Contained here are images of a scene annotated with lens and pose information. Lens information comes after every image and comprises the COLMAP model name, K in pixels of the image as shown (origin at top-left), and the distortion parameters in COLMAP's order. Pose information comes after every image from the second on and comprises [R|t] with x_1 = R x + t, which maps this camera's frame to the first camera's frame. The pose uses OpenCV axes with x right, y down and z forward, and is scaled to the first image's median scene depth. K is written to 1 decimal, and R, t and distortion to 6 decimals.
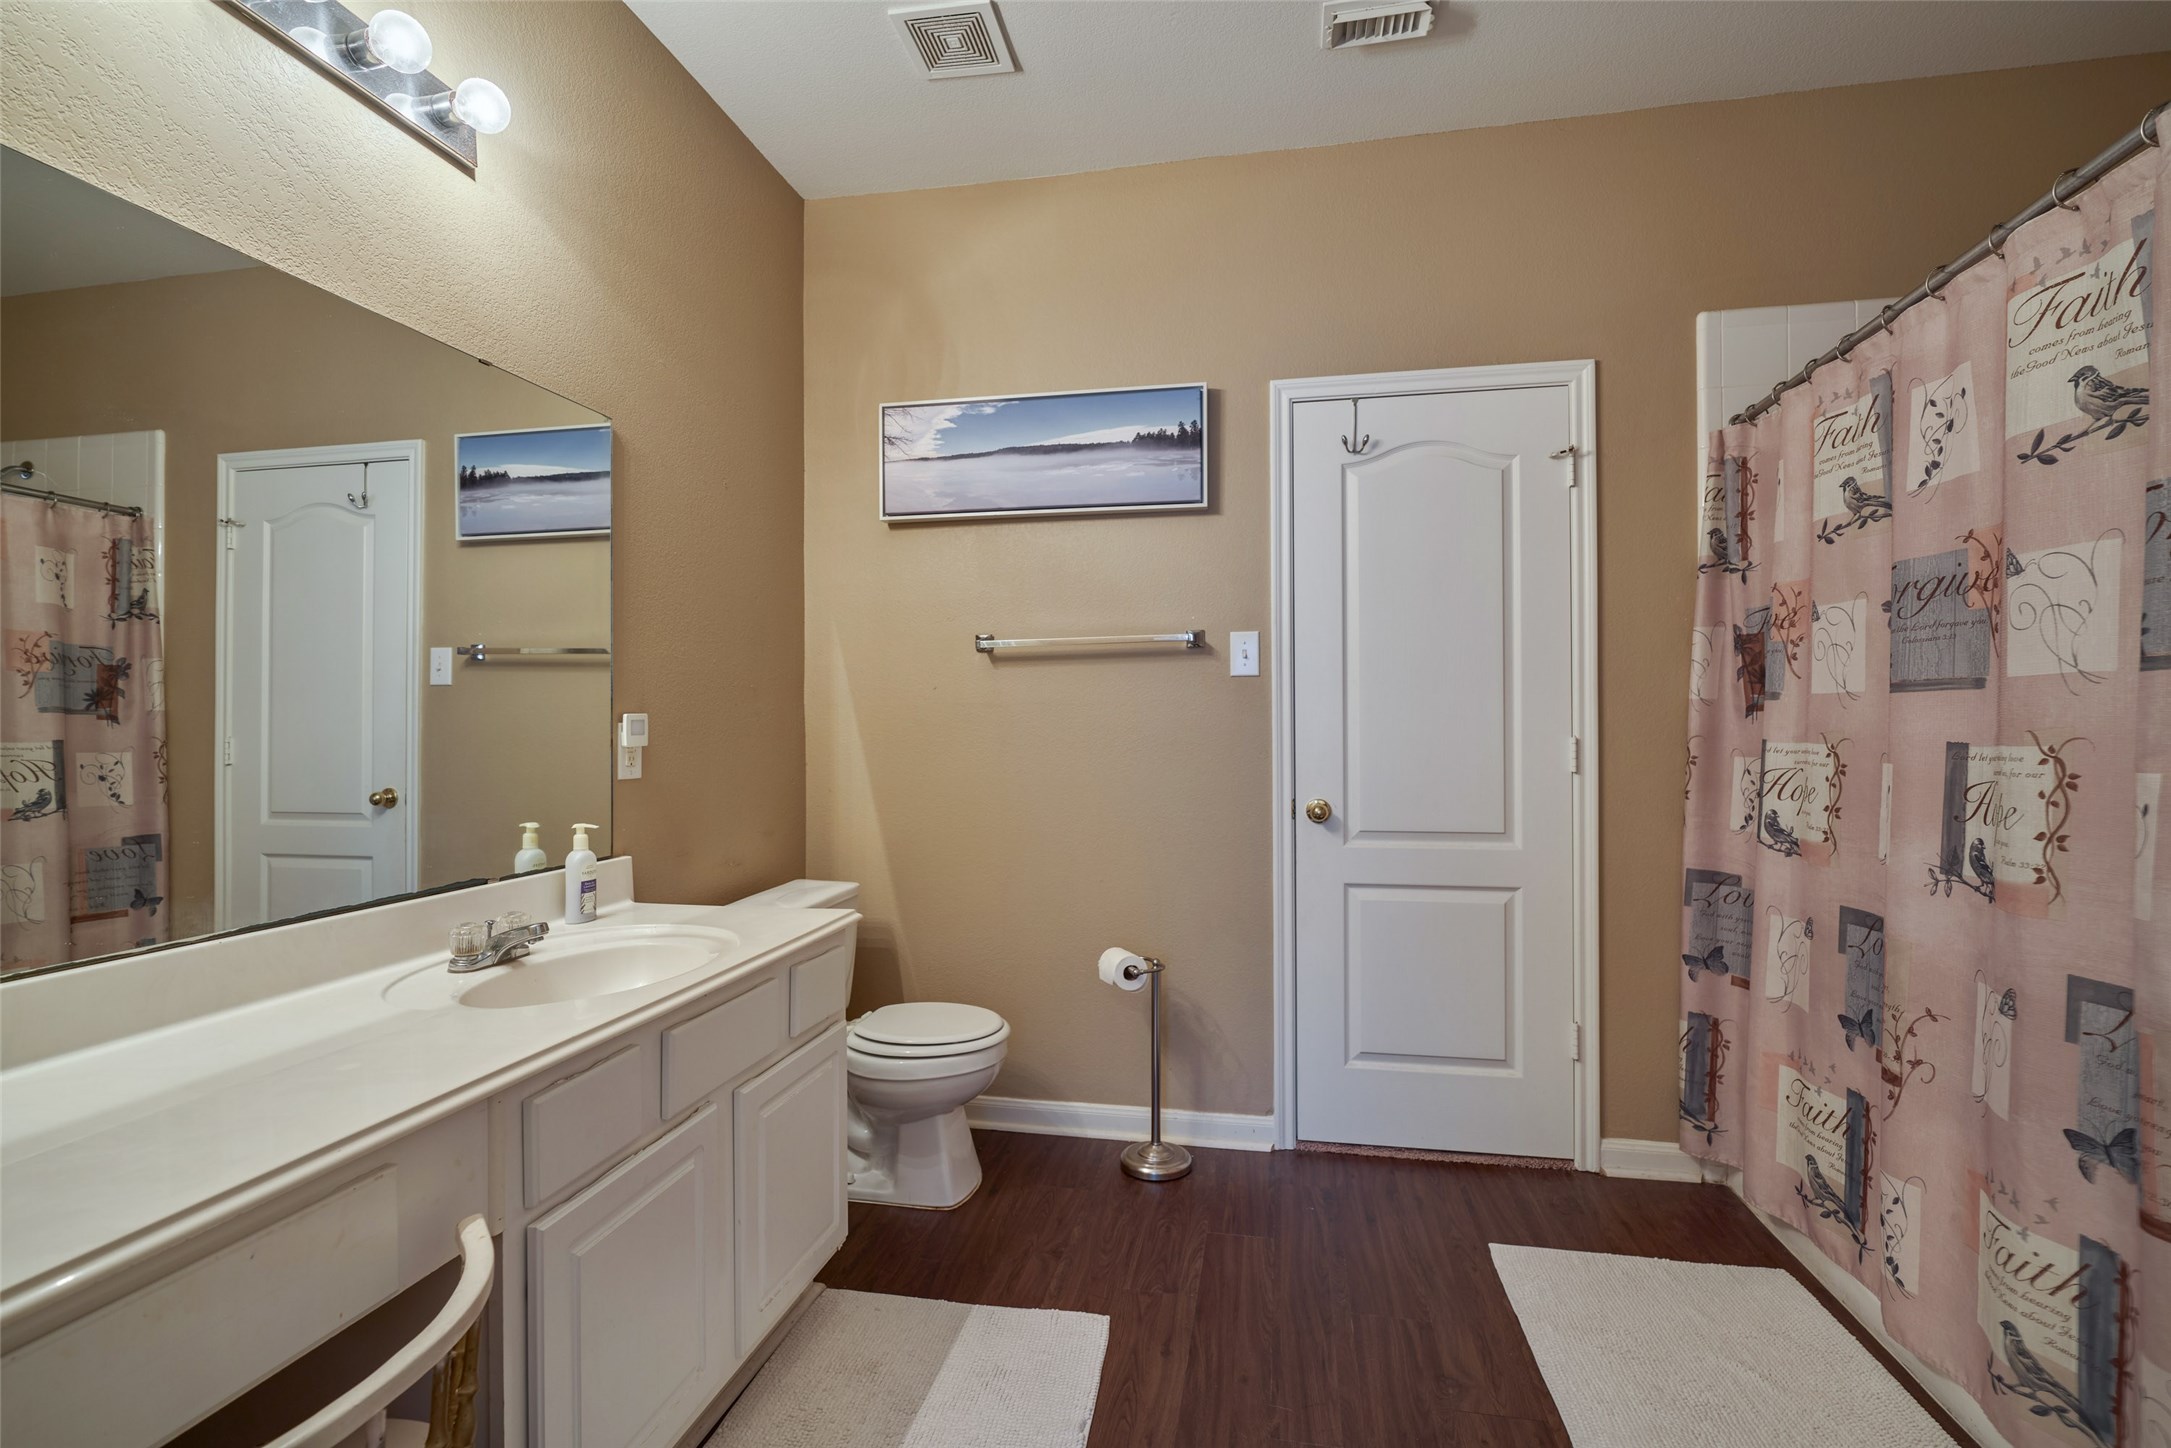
lens RADIAL K [[967.6, 0, 1088.6], [0, 967.6, 719.2], [0, 0, 1]] dist [-0.009851, 0.000764]
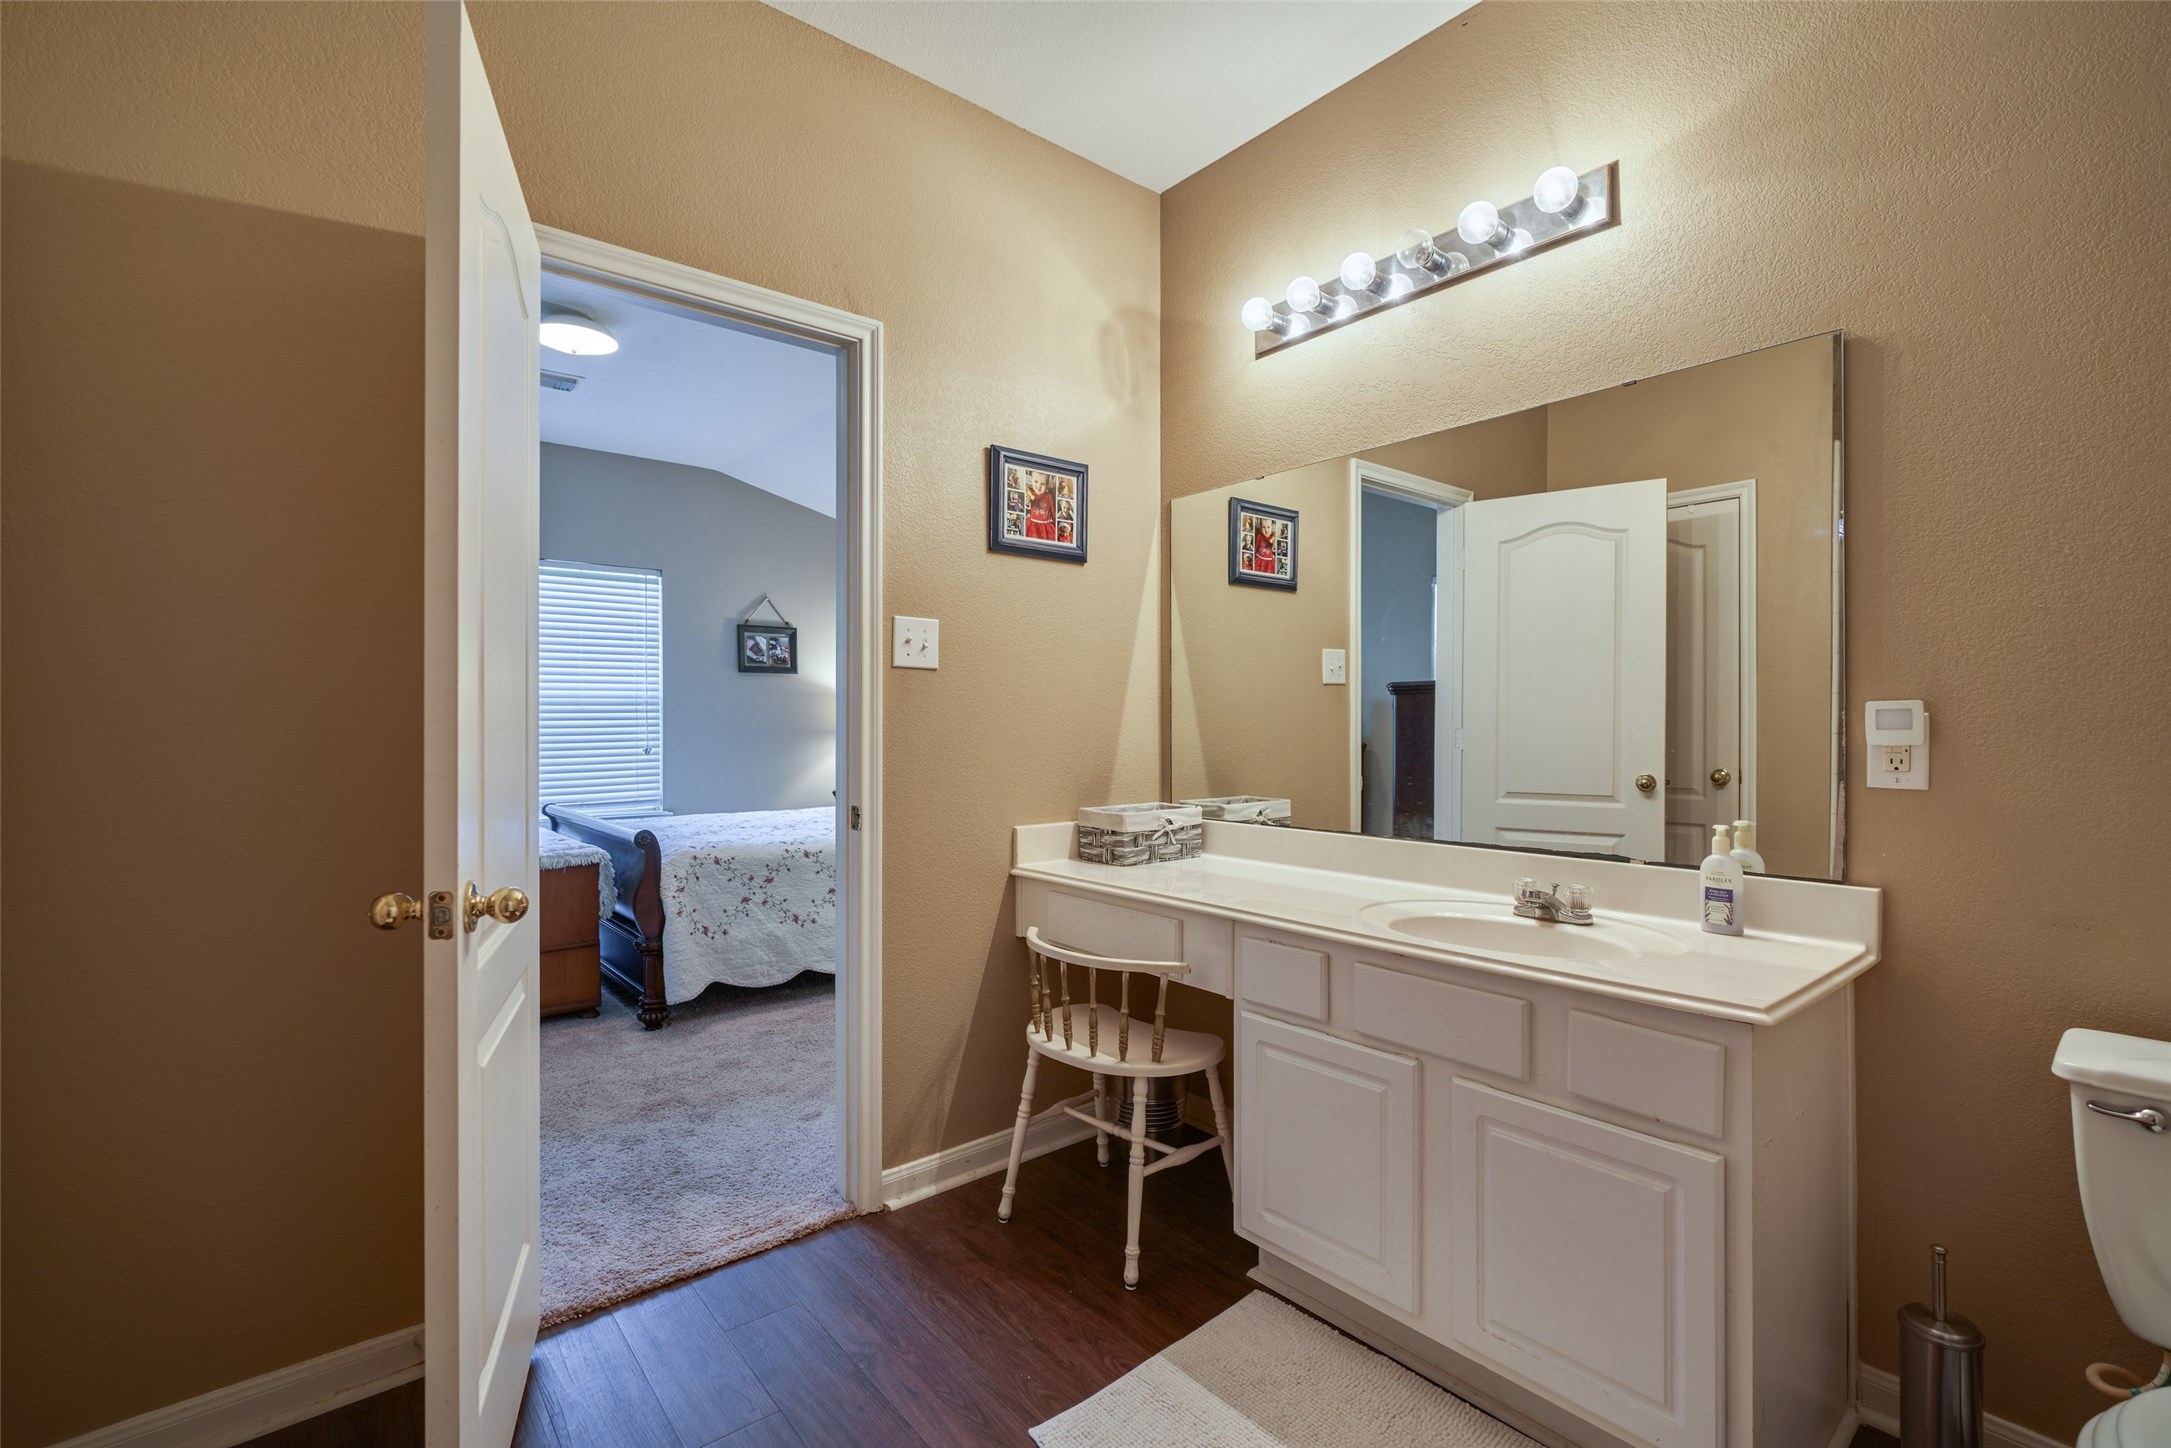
lens RADIAL K [[967.6, 0, 1088.6], [0, 967.6, 719.2], [0, 0, 1]] dist [-0.009851, 0.000764]
pose [[-0.633812, 0.002450, -0.773483, 0.544127], [0.004869, 0.999988, -0.000822, 0.006387], [0.773472, -0.004287, -0.633816, 1.097320]]
